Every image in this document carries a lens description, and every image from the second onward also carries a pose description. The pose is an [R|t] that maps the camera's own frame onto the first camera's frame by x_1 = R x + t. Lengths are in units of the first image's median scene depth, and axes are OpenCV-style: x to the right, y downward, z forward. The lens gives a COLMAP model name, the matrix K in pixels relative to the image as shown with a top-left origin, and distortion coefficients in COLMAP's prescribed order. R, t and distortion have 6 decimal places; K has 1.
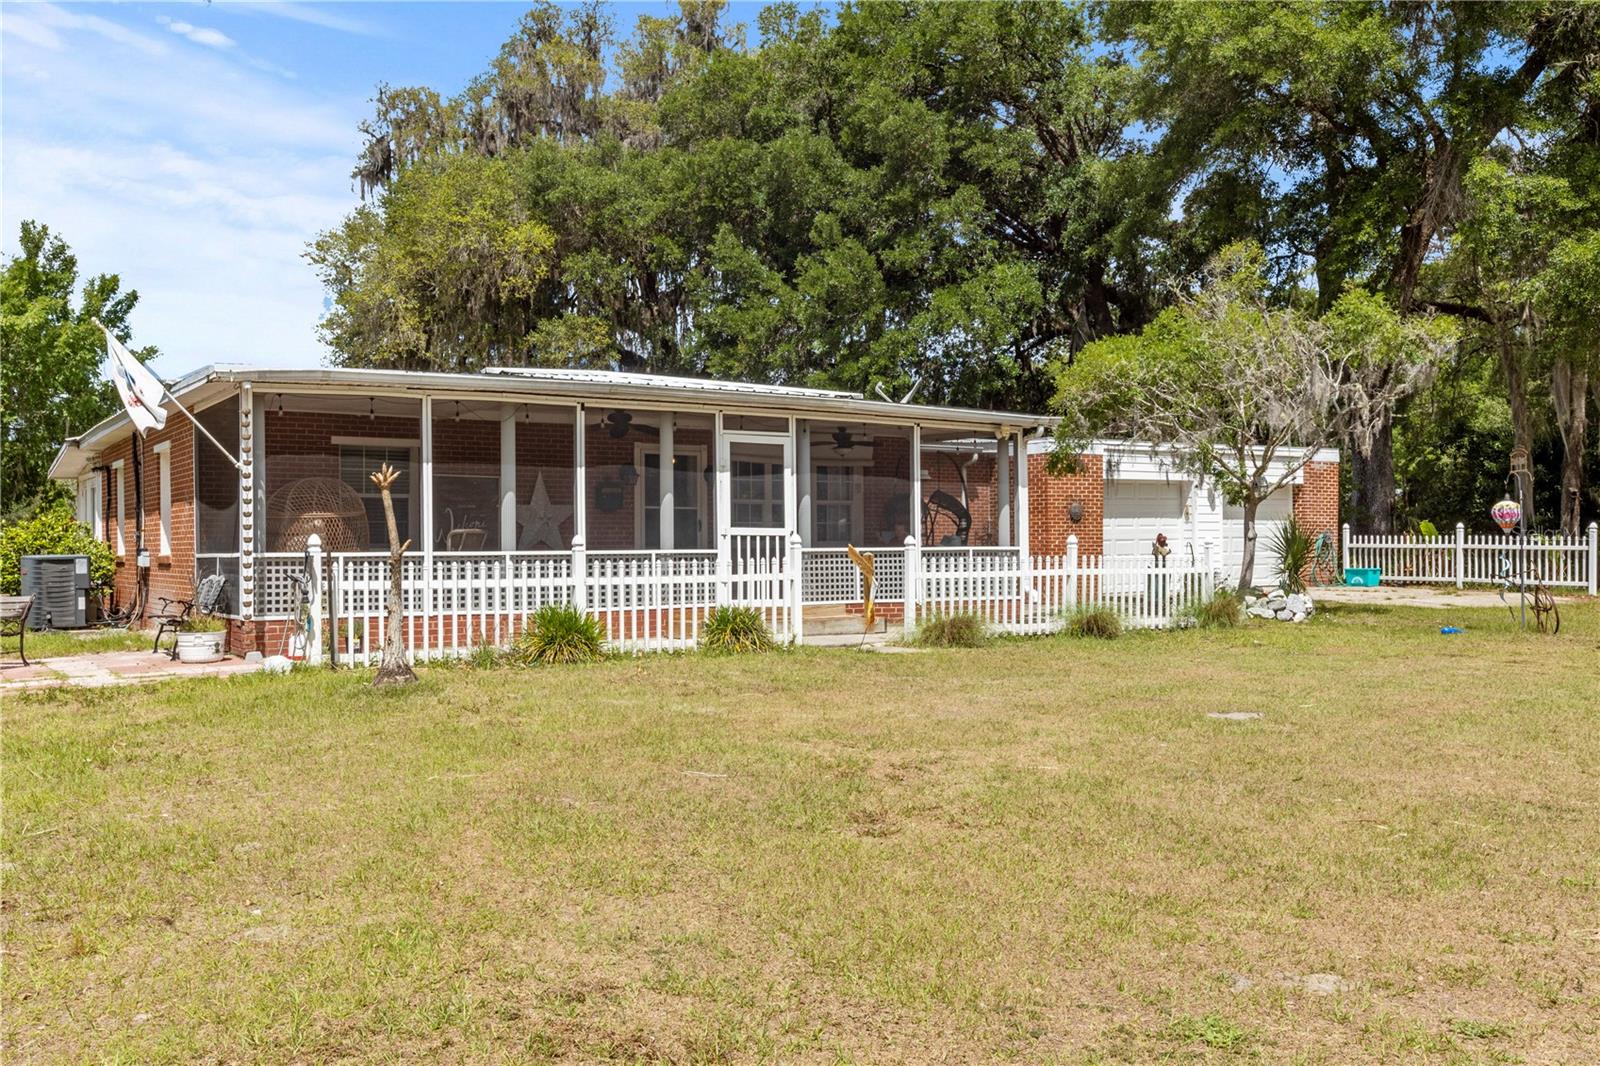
lens RADIAL K [[1431.0, 0, 800.9], [0, 1431.0, 533.7], [0, 0, 1]] dist [-0.002033, 0.026877]
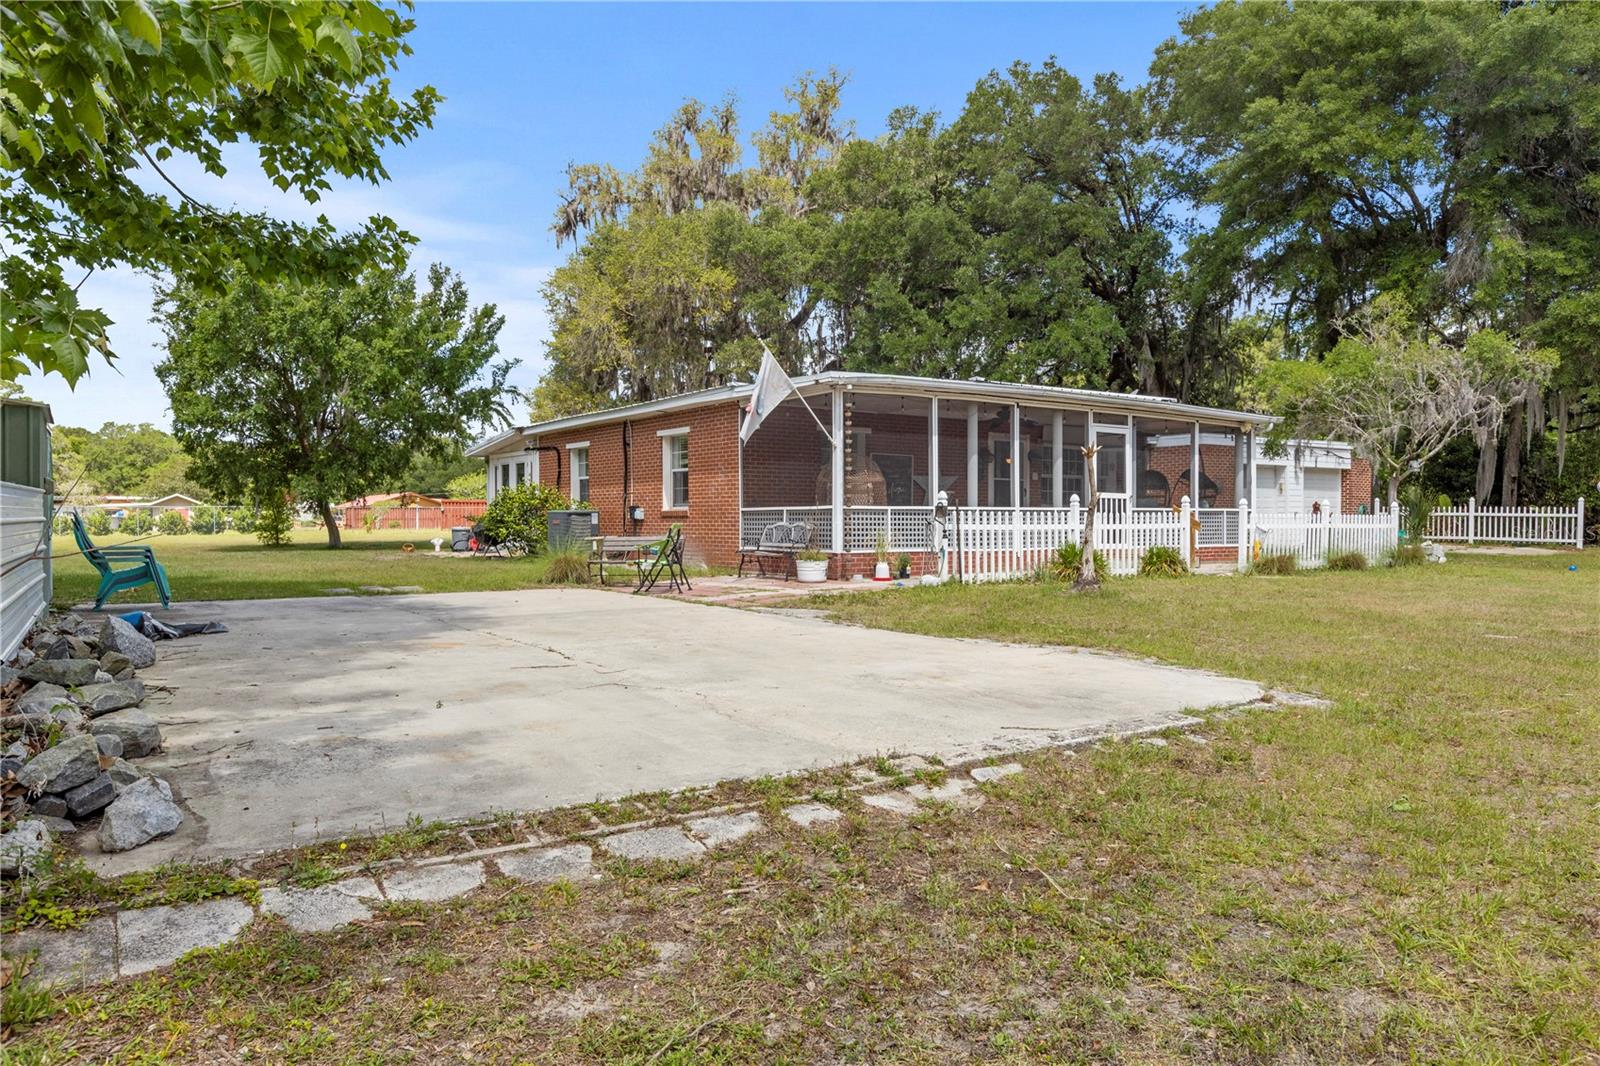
lens RADIAL K [[1108.2, 0, 799.4], [0, 1108.2, 536.6], [0, 0, 1]] dist [0.001879, -0.003695]
pose [[0.998939, 0.005842, 0.045672, -0.242630], [-0.006870, 0.999726, 0.022372, 0.010689], [-0.045529, -0.022662, 0.998706, -0.051447]]
